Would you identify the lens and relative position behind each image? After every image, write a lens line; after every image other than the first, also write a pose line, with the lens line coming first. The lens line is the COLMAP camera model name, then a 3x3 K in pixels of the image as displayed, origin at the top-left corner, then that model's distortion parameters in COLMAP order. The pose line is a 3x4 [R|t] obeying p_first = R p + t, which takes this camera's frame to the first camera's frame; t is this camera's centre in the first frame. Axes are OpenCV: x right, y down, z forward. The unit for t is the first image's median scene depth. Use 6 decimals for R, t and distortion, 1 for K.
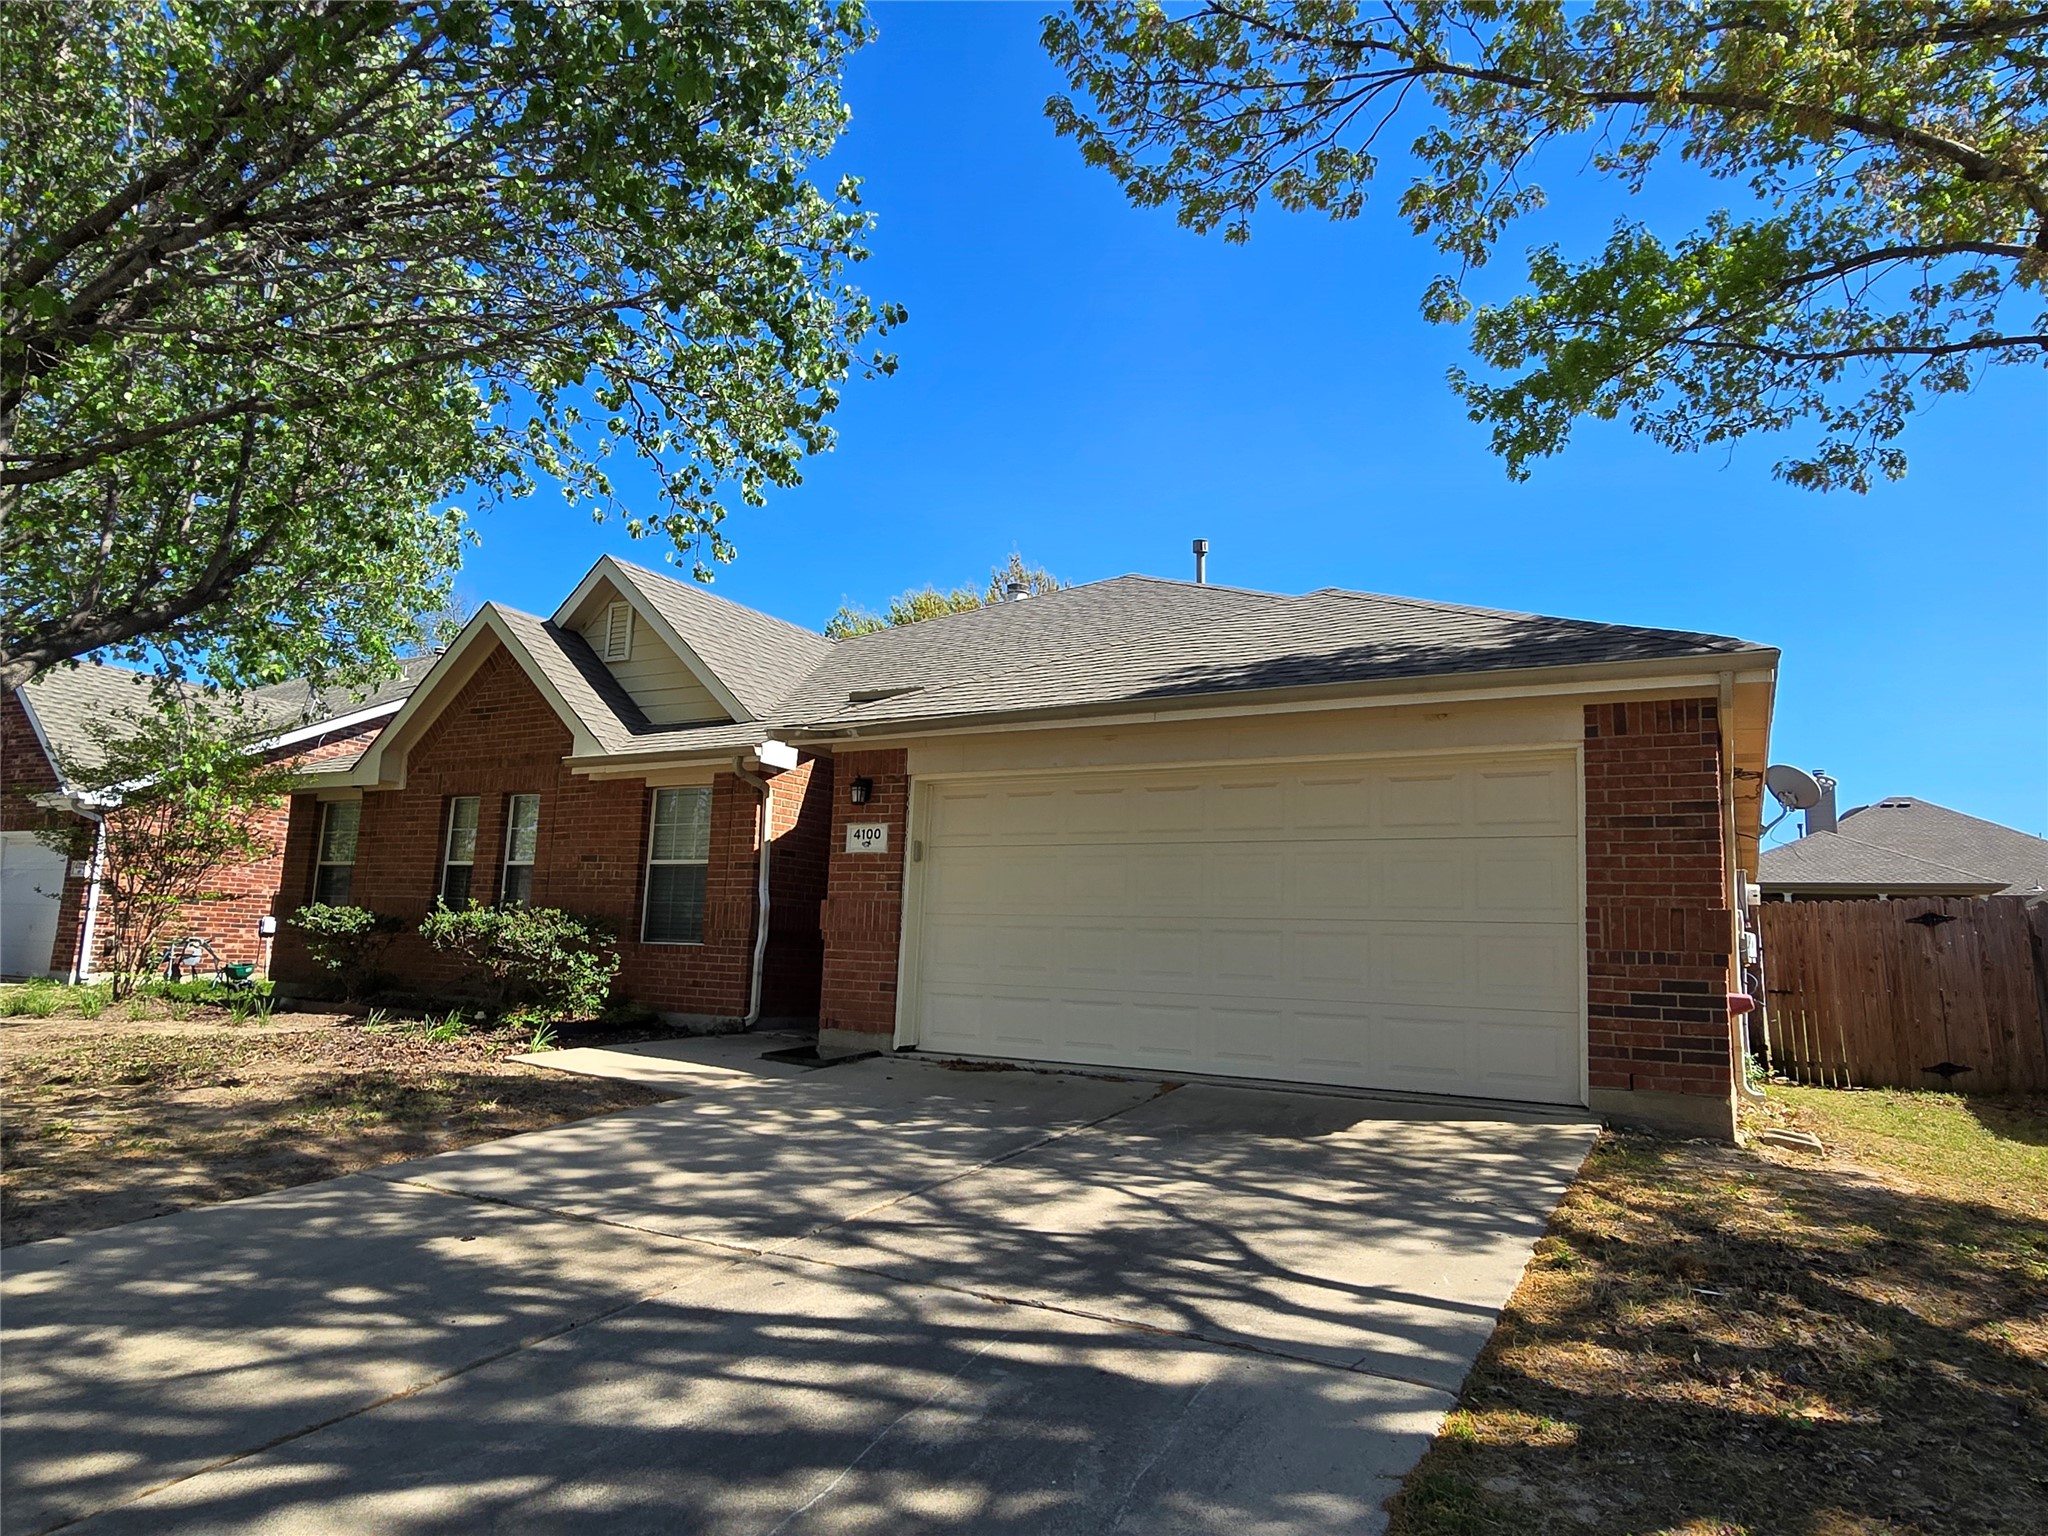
lens RADIAL K [[840.4, 0, 1025.0], [0, 840.4, 795.1], [0, 0, 1]] dist [-0.000540, 0.000175]
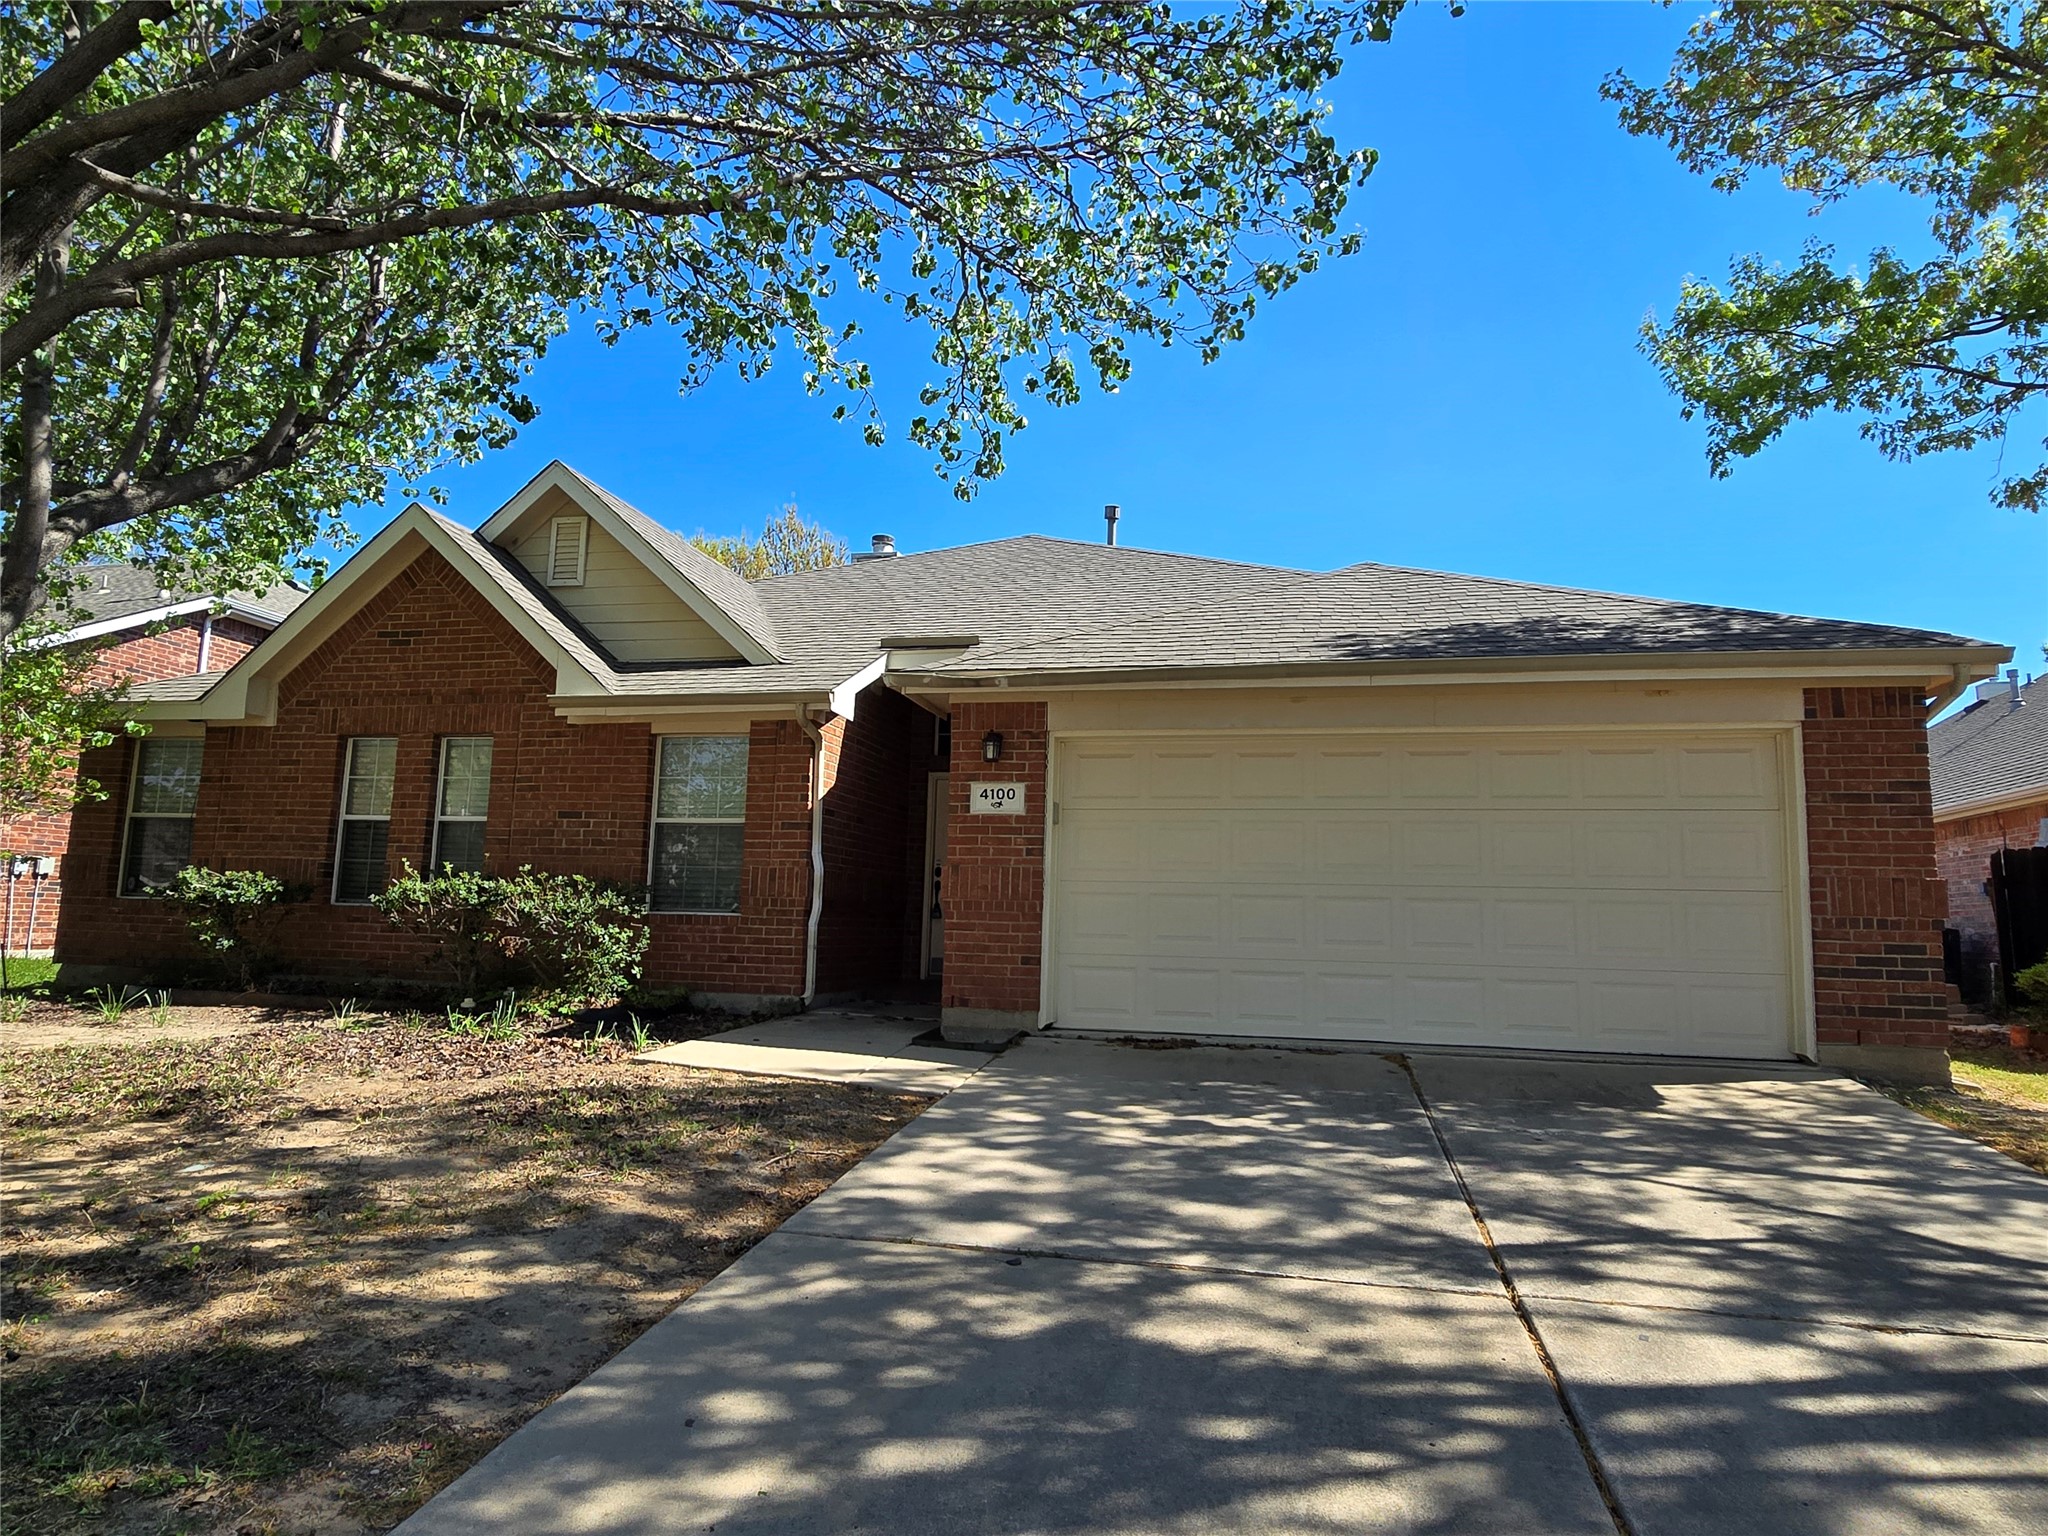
lens RADIAL K [[839.8, 0, 1034.3], [0, 839.8, 768.7], [0, 0, 1]] dist [-0.001749, -0.001028]
pose [[0.978645, 0.024866, 0.204047, -0.345853], [-0.028167, 0.999515, 0.013293, 0.006007], [-0.203617, -0.018757, 0.978871, 0.102532]]
